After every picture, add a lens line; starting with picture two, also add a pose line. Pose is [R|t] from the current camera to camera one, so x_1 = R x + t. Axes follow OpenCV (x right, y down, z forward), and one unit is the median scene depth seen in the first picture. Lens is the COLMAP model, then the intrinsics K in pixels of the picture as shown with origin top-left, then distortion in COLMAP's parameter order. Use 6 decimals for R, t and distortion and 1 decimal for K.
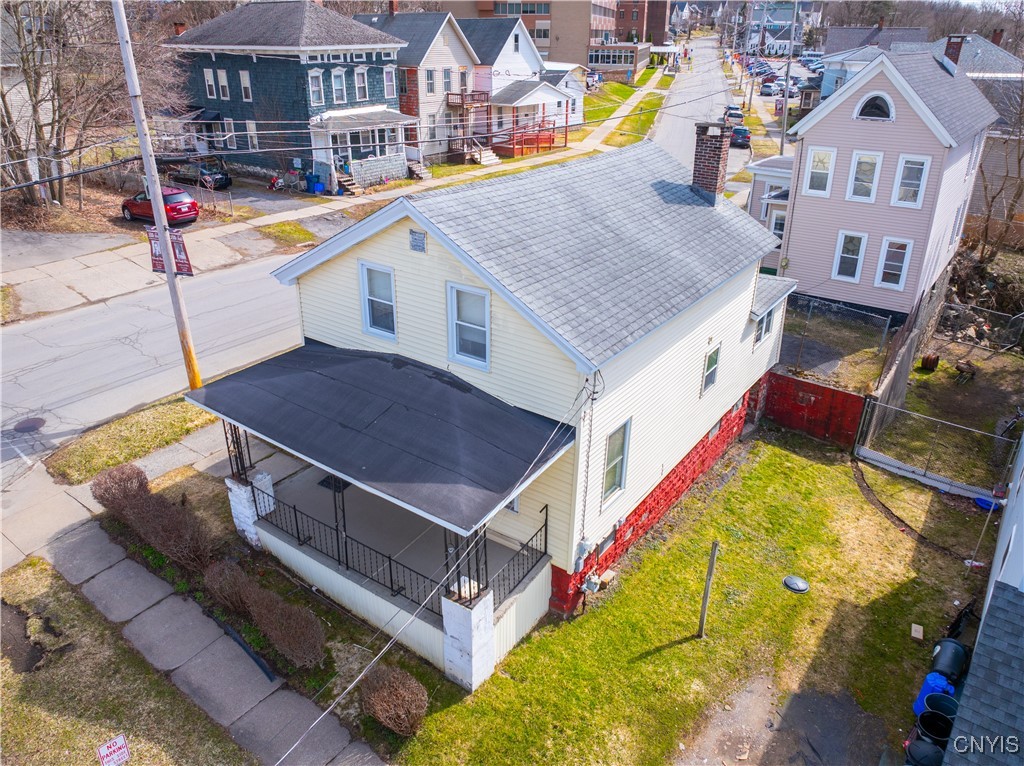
lens RADIAL K [[748.6, 0, 512.0], [0, 748.6, 383.0], [0, 0, 1]] dist [-0.042535, 0.006242]
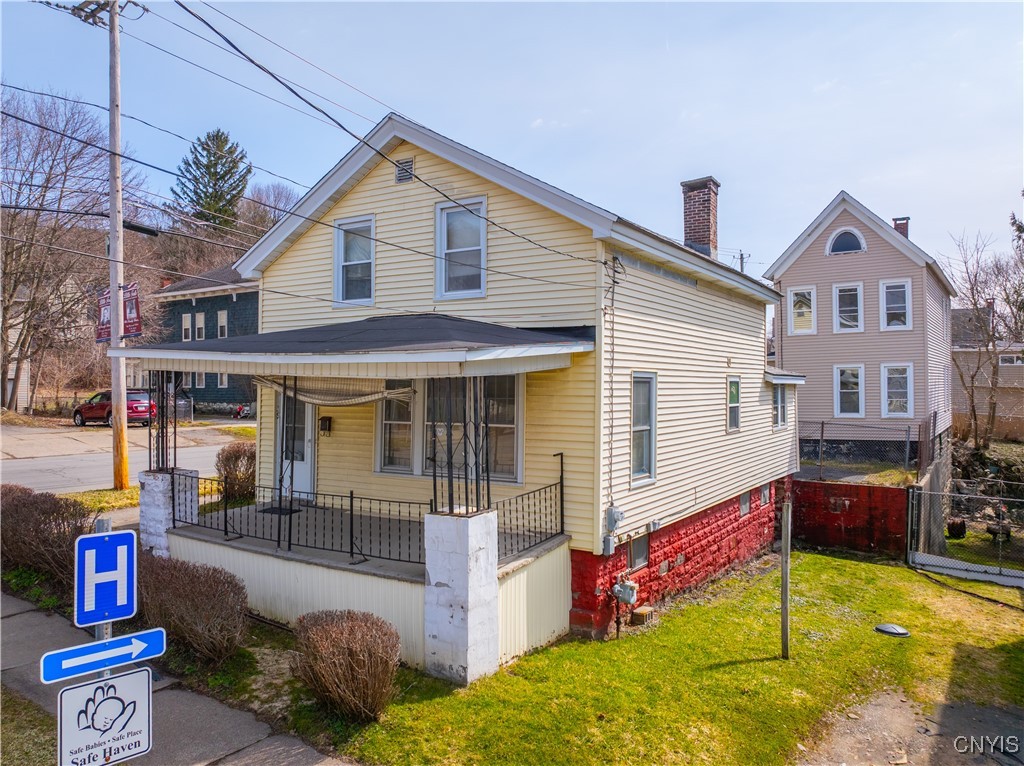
lens RADIAL K [[762.9, 0, 512.0], [0, 762.9, 383.0], [0, 0, 1]] dist [-0.045383, 0.014736]
pose [[0.998868, -0.007775, 0.046934, -0.037114], [0.027221, 0.902495, -0.429839, 0.397098], [-0.039016, 0.430630, 0.901685, 0.246523]]
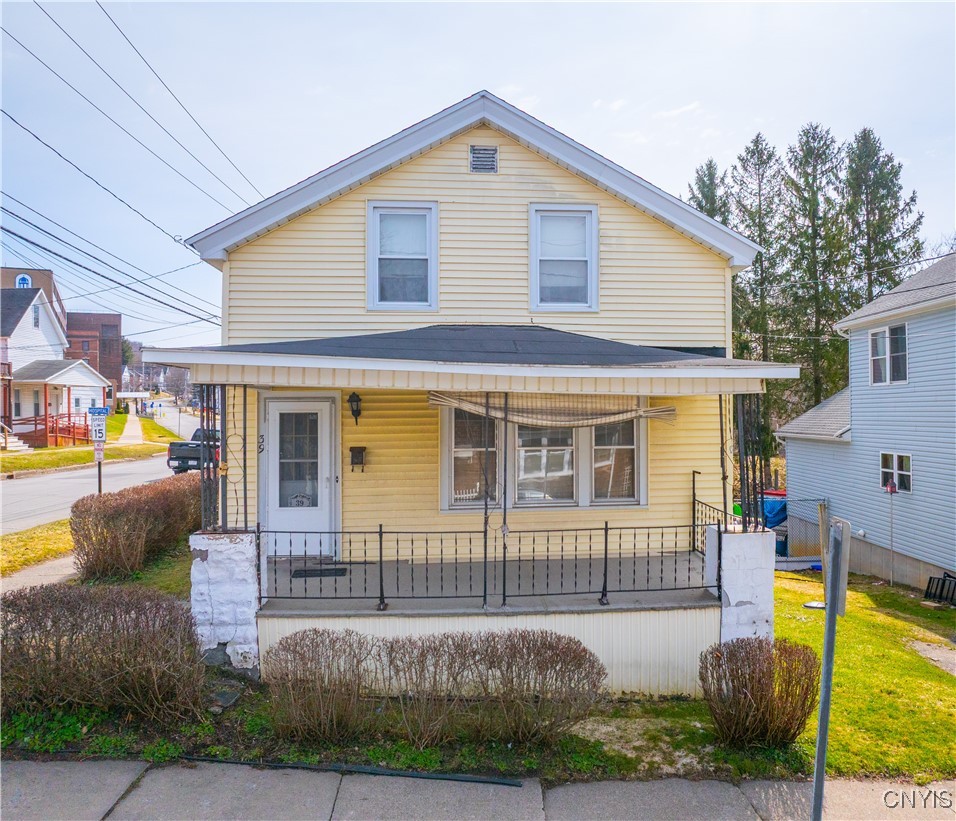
lens RADIAL K [[819.5, 0, 553.2], [0, 819.5, 407.3], [0, 0, 1]] dist [-0.037620, -0.005769]
pose [[0.750654, -0.009341, 0.660629, -0.576013], [0.296286, 0.898480, -0.323957, 0.309660], [-0.590536, 0.438915, 0.677216, 0.439748]]
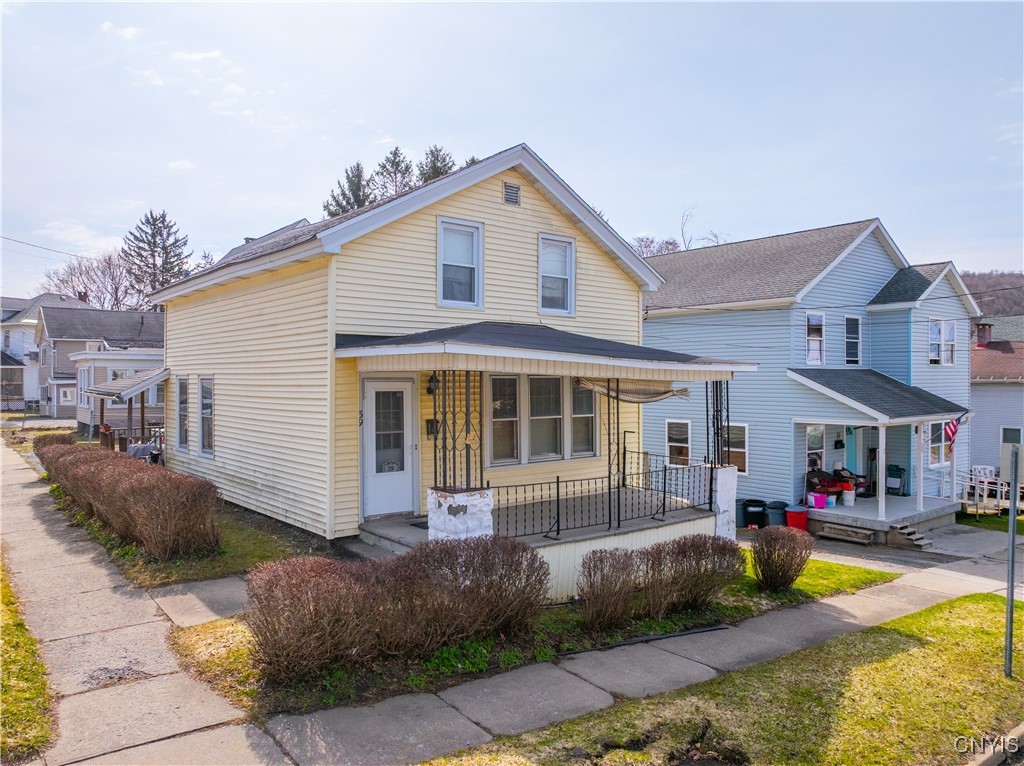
lens RADIAL K [[748.6, 0, 512.0], [0, 748.6, 383.0], [0, 0, 1]] dist [-0.042535, 0.006242]
pose [[0.259090, -0.012919, 0.965767, -0.995571], [0.415964, 0.903921, -0.099501, 0.128361], [-0.871692, 0.427504, 0.239570, 0.778048]]
